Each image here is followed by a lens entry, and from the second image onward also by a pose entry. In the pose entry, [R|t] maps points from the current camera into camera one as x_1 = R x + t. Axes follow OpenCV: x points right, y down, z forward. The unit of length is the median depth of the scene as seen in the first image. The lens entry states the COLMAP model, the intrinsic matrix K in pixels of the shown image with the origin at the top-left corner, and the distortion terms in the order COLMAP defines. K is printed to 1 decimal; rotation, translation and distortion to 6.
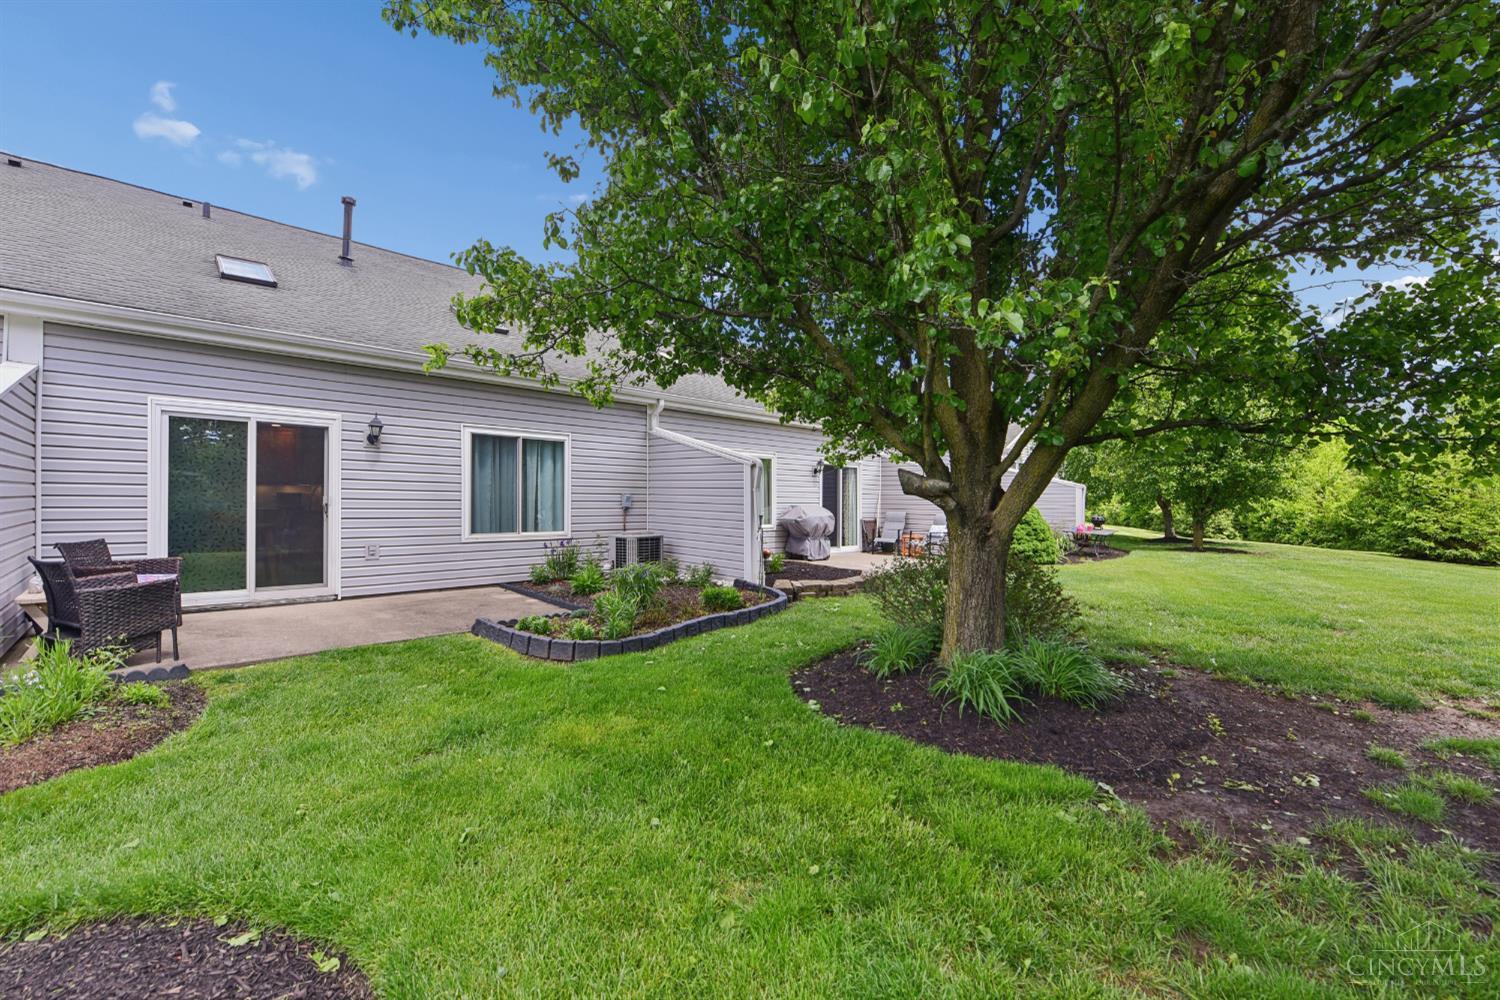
lens RADIAL K [[613.6, 0, 765.0], [0, 613.6, 498.0], [0, 0, 1]] dist [-0.015975, -0.000625]
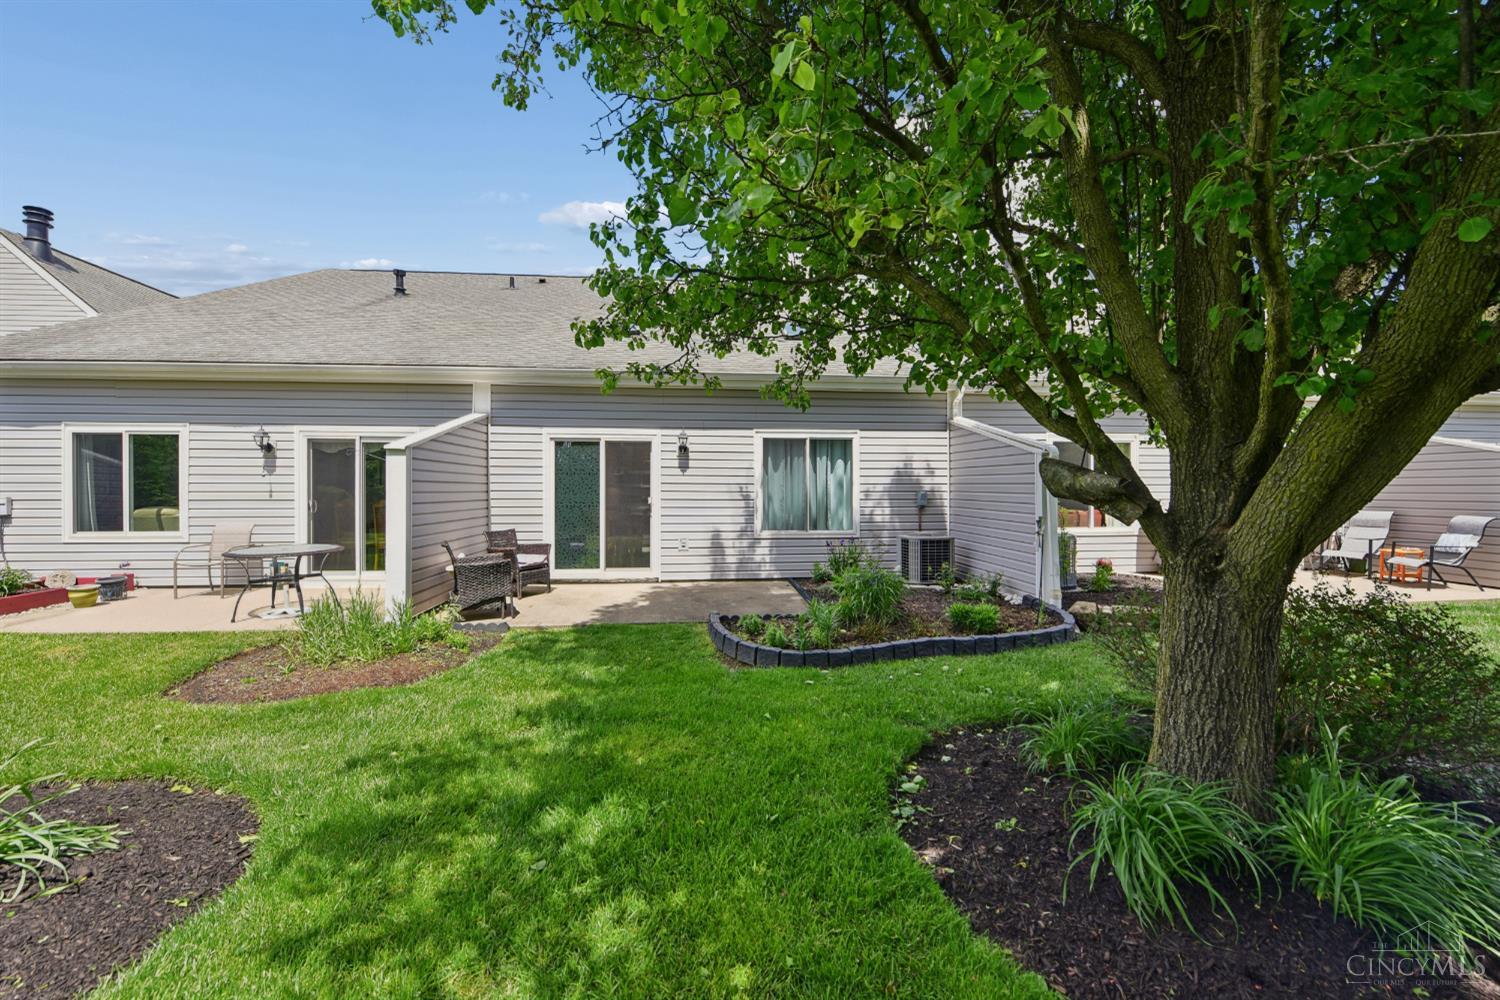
lens RADIAL K [[610.3, 0, 760.1], [0, 610.3, 512.9], [0, 0, 1]] dist [-0.016844, -0.000218]
pose [[0.775312, 0.011038, -0.631482, 0.192121], [0.011201, 0.999450, 0.031223, -0.006709], [0.631479, -0.031281, 0.774761, 0.154555]]
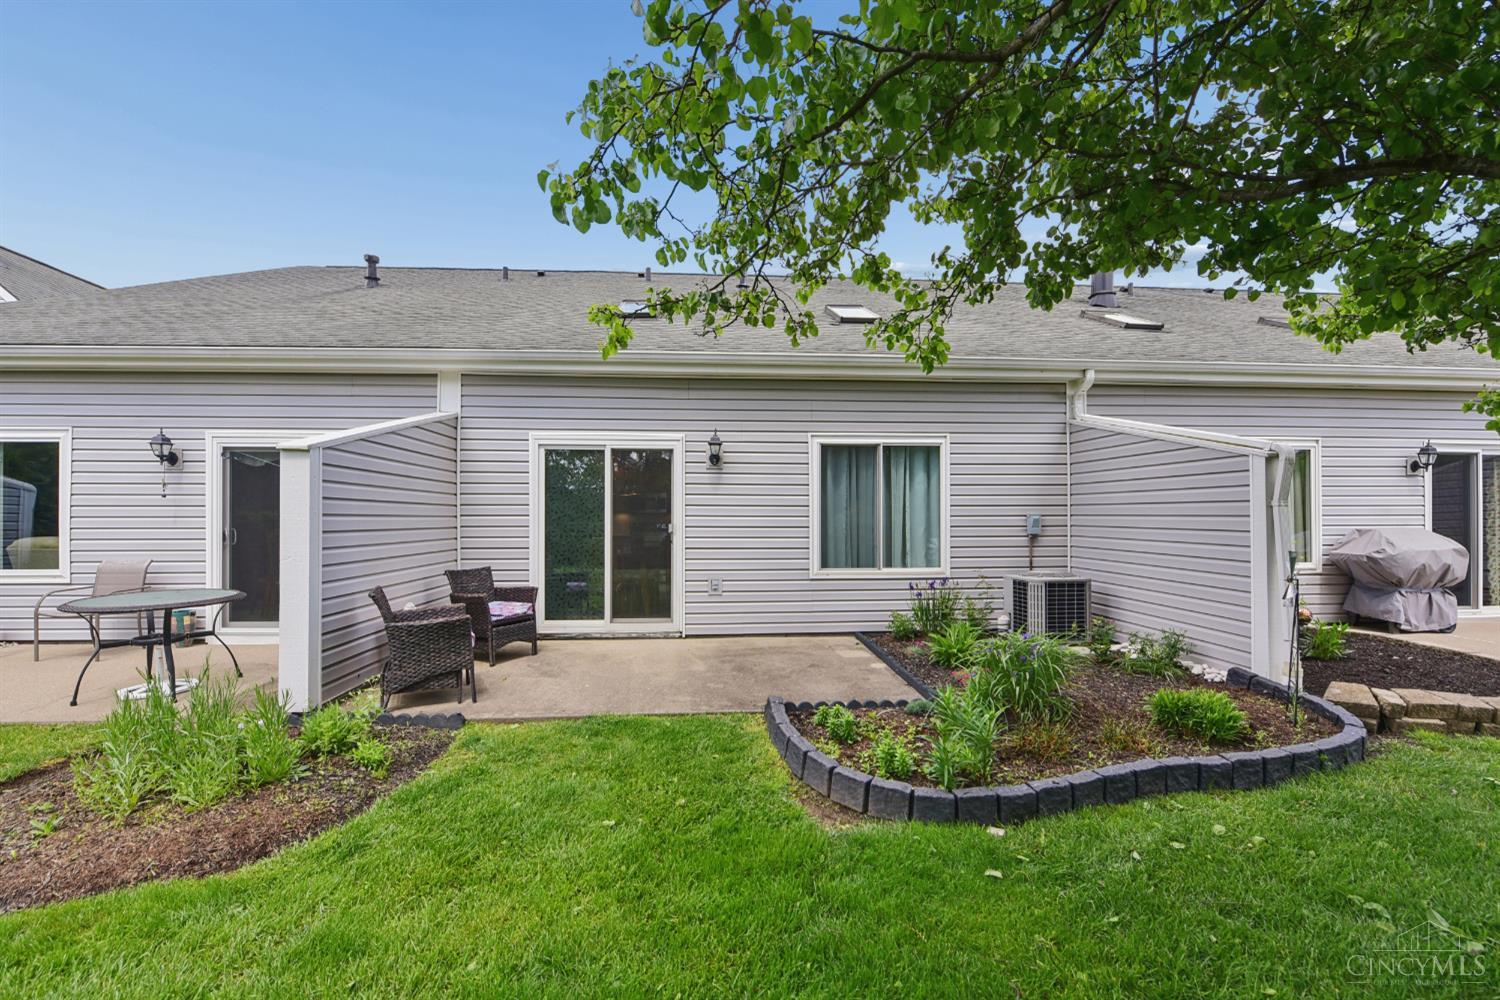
lens RADIAL K [[621.7, 0, 746.8], [0, 621.7, 525.6], [0, 0, 1]] dist [-0.017507, -0.000081]
pose [[0.749266, -0.006310, -0.662239, -0.008852], [0.013092, 0.999900, 0.005285, -0.003604], [0.662139, -0.012630, 0.749274, 0.309102]]
